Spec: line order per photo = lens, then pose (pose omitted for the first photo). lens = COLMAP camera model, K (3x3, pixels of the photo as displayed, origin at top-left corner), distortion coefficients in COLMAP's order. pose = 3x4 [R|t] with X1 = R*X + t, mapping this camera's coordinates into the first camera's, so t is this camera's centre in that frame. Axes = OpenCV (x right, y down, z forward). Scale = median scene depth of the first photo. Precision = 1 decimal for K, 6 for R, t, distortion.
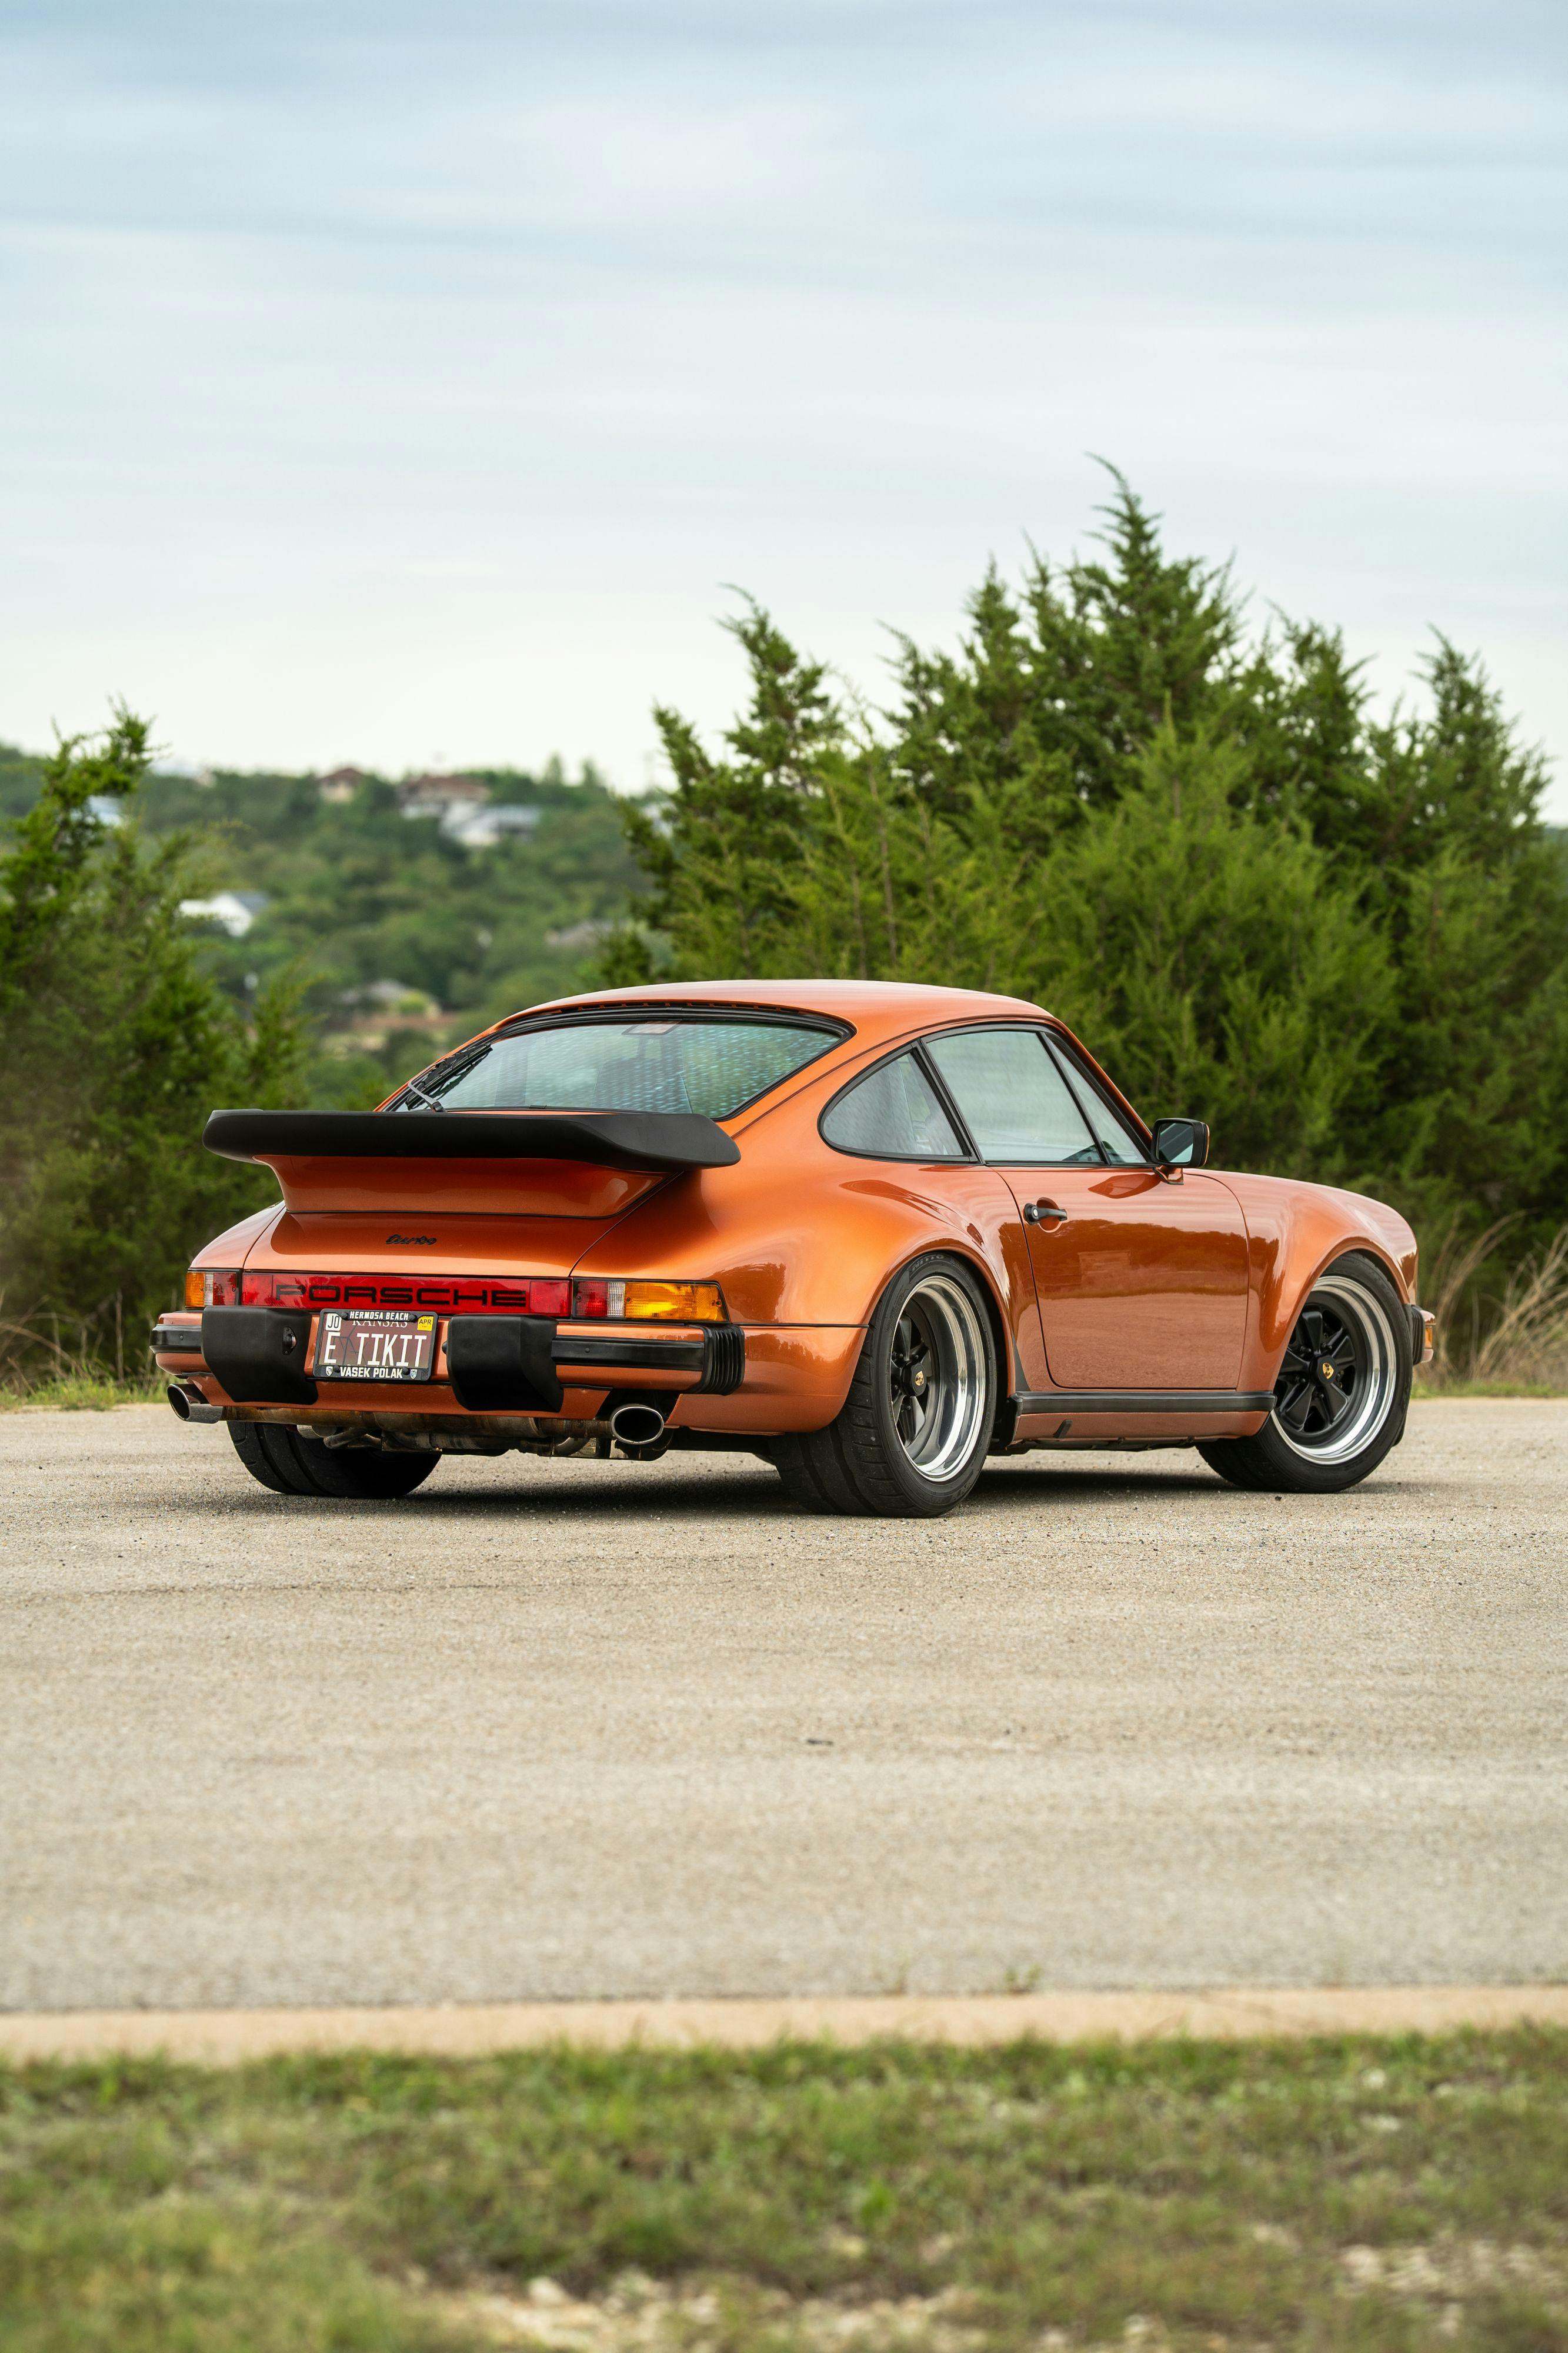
lens RADIAL K [[10152.8, 0, 783.7], [0, 10152.8, 1176.1], [0, 0, 1]] dist [0.597108, -0.694610]
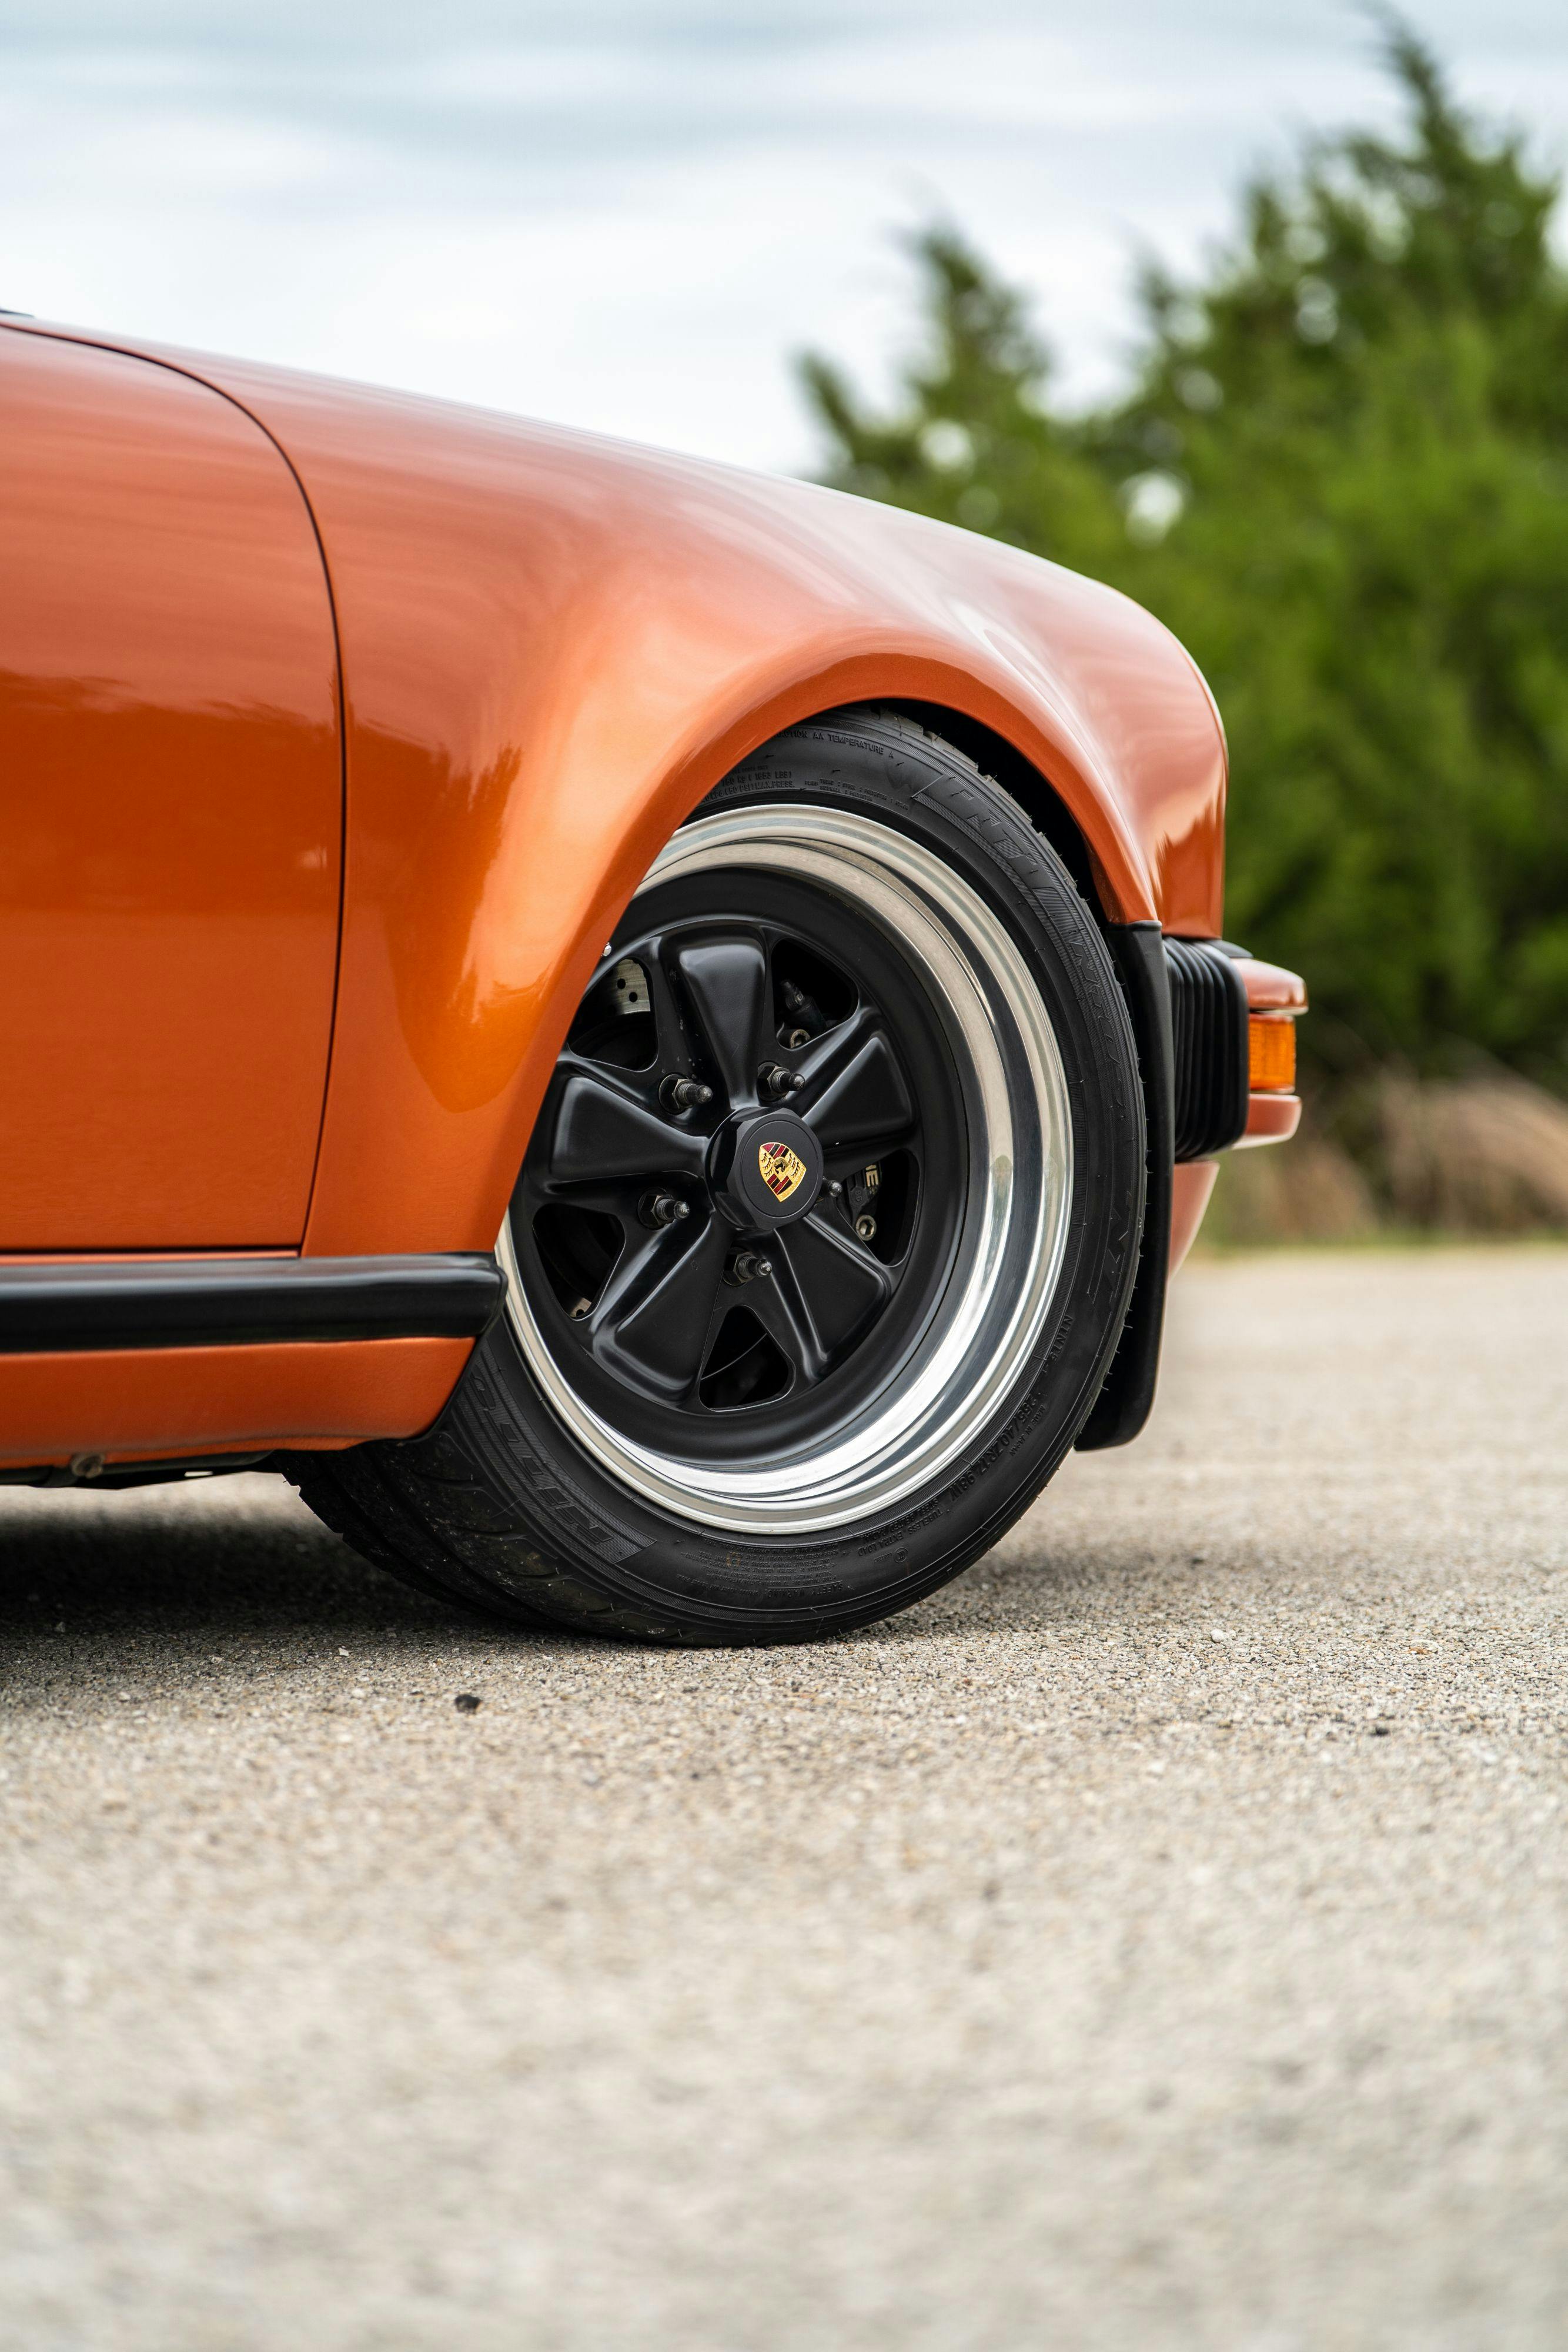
lens RADIAL K [[8032.5, 0, 784.0], [0, 8032.5, 1175.7], [0, 0, 1]] dist [0.003247, -0.509472]
pose [[0.995766, -0.024430, -0.088618, 0.077802], [0.025369, 0.999633, 0.009478, 0.018858], [0.088354, -0.011686, 0.996021, 0.865303]]
